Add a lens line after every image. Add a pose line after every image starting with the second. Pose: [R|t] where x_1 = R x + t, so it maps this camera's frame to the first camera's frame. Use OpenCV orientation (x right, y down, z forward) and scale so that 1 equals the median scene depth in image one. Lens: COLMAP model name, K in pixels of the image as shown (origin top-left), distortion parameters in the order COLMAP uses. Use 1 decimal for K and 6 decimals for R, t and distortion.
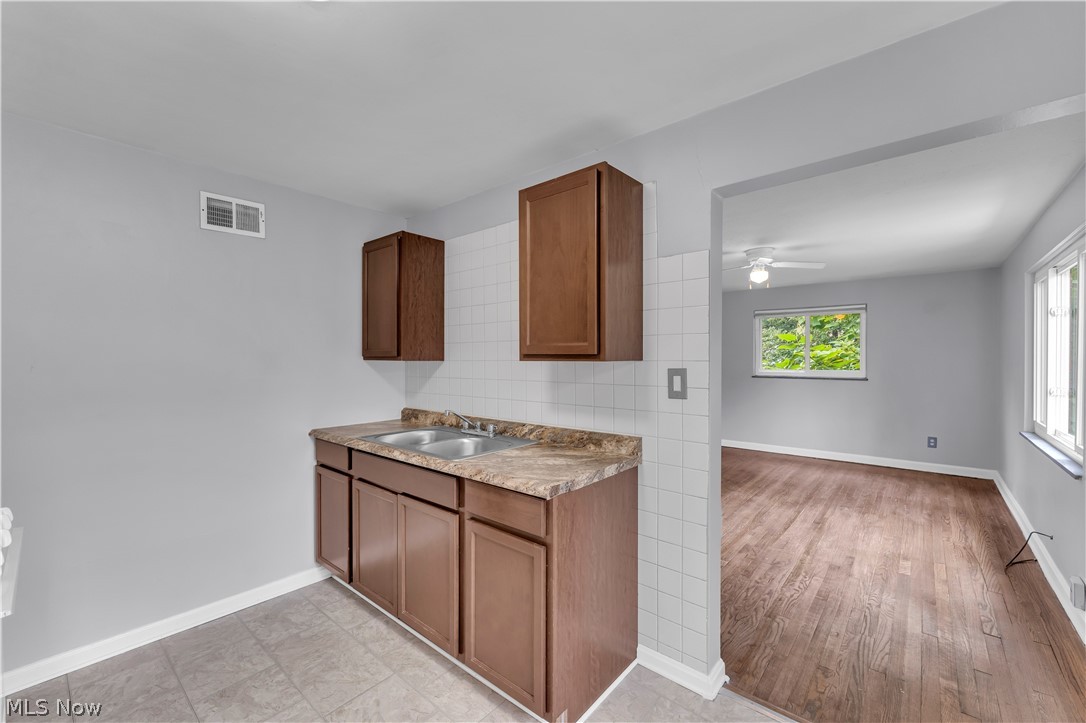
lens RADIAL K [[444.0, 0, 543.0], [0, 444.0, 361.5], [0, 0, 1]] dist [-0.001865, -0.000392]
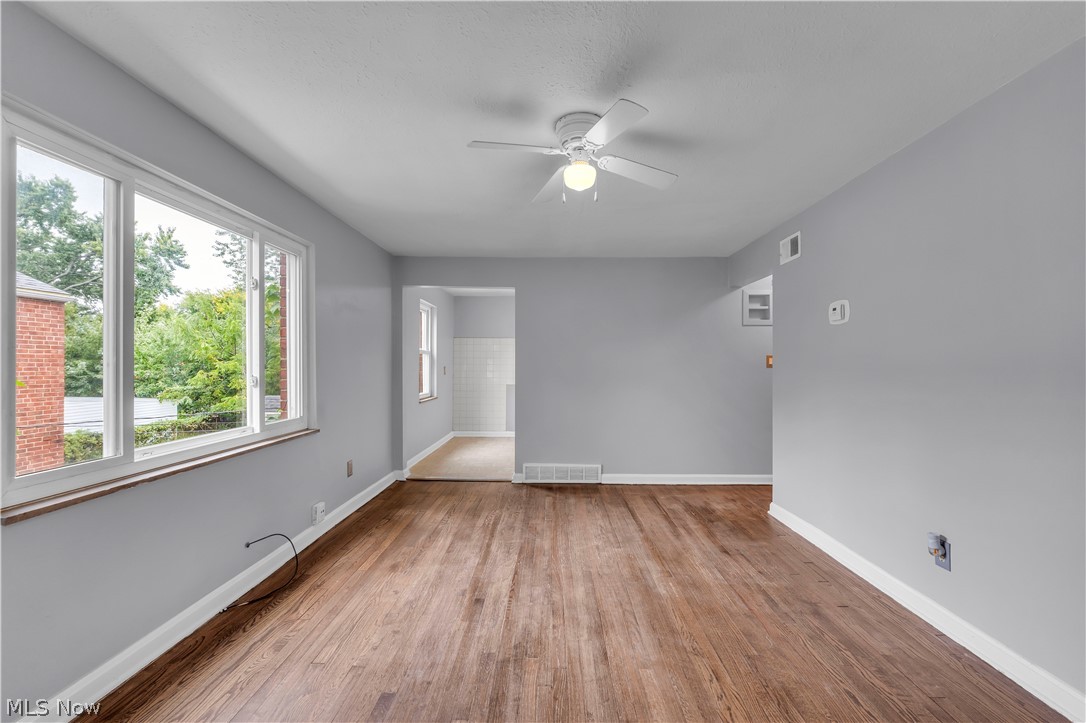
lens RADIAL K [[444.0, 0, 543.0], [0, 444.0, 361.5], [0, 0, 1]] dist [-0.001865, -0.000392]
pose [[-0.772318, -0.004510, -0.635219, 0.894636], [-0.008234, 0.999962, 0.002911, 0.020915], [0.635182, 0.007478, -0.772326, 1.453133]]
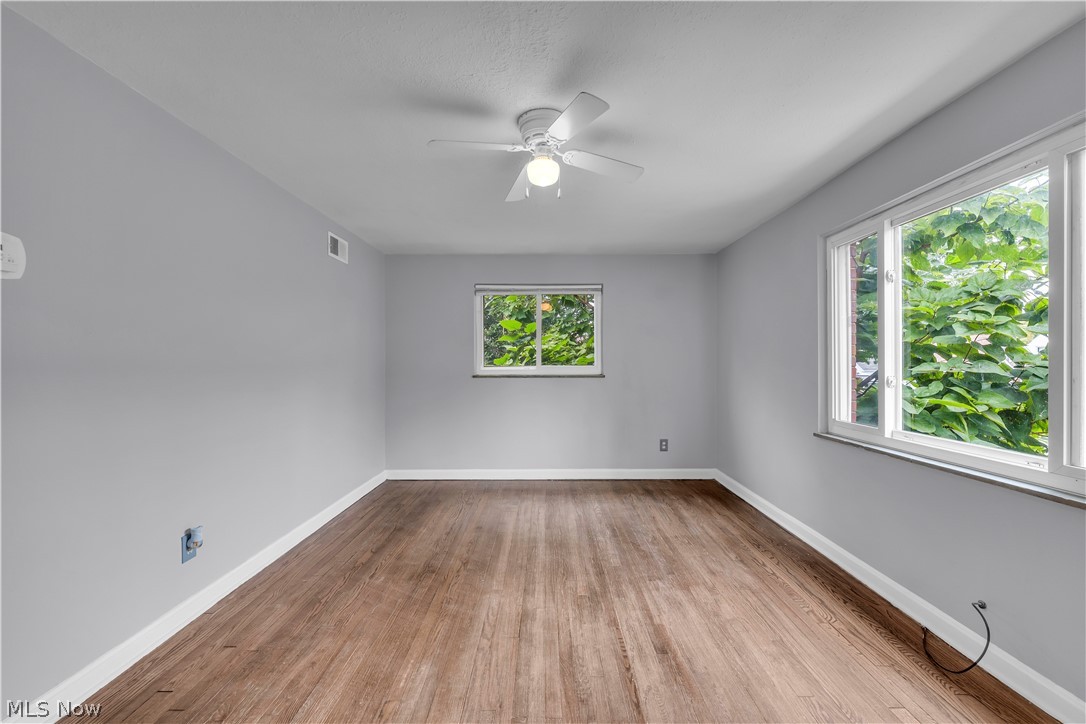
lens RADIAL K [[444.0, 0, 543.0], [0, 444.0, 362.0], [0, 0, 1]] dist [-0.001865, -0.000392]
pose [[0.765631, -0.000228, 0.643280, 0.170121], [0.007319, 0.999938, -0.008357, 0.030056], [-0.643238, 0.011106, 0.765586, 0.650854]]
